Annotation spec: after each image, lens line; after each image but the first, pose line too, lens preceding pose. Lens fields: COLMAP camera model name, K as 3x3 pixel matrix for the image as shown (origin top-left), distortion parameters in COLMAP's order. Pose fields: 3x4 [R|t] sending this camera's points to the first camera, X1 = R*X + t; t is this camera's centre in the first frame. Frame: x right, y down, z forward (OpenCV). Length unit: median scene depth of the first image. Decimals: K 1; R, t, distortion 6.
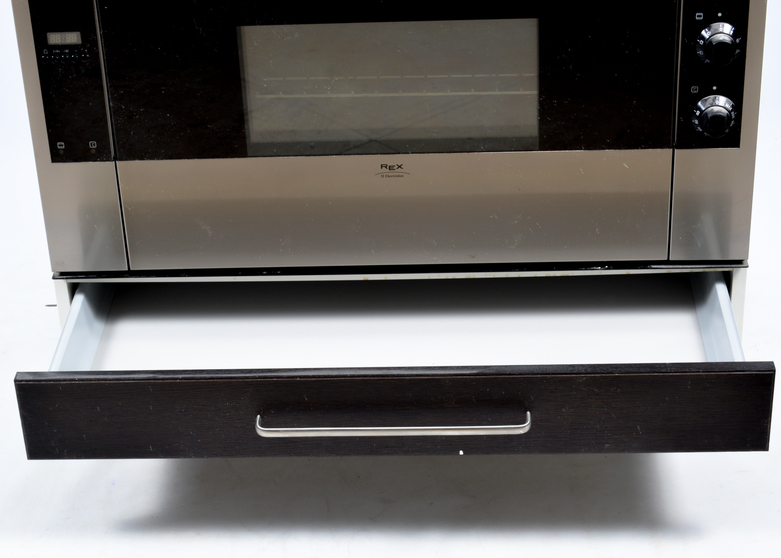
lens RADIAL K [[1778.2, 0, 390.5], [0, 1778.2, 279.0], [0, 0, 1]] dist [-0.073307, 0.140203]
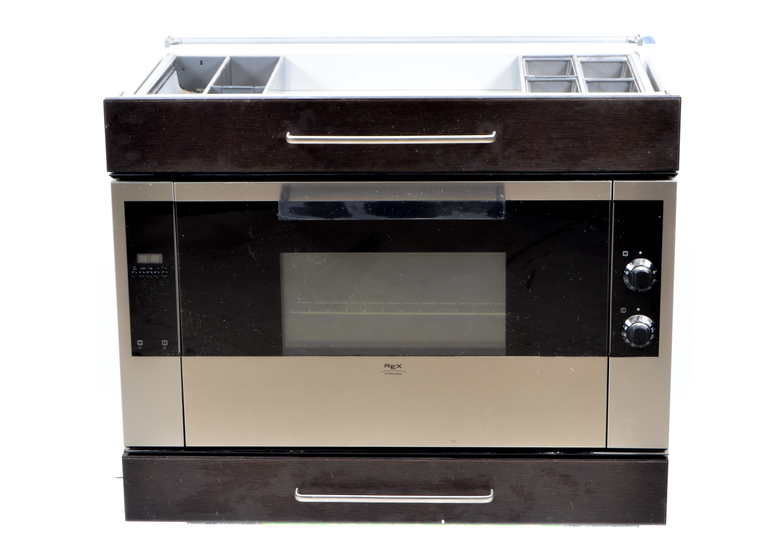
lens RADIAL K [[2187.1, 0, 390.5], [0, 2187.1, 279.0], [0, 0, 1]] dist [-0.093590, -0.058219]
pose [[0.999594, 0.026823, 0.009573, -0.018529], [-0.023099, 0.960173, -0.278449, 0.328868], [-0.016660, 0.278115, 0.960403, -0.570387]]
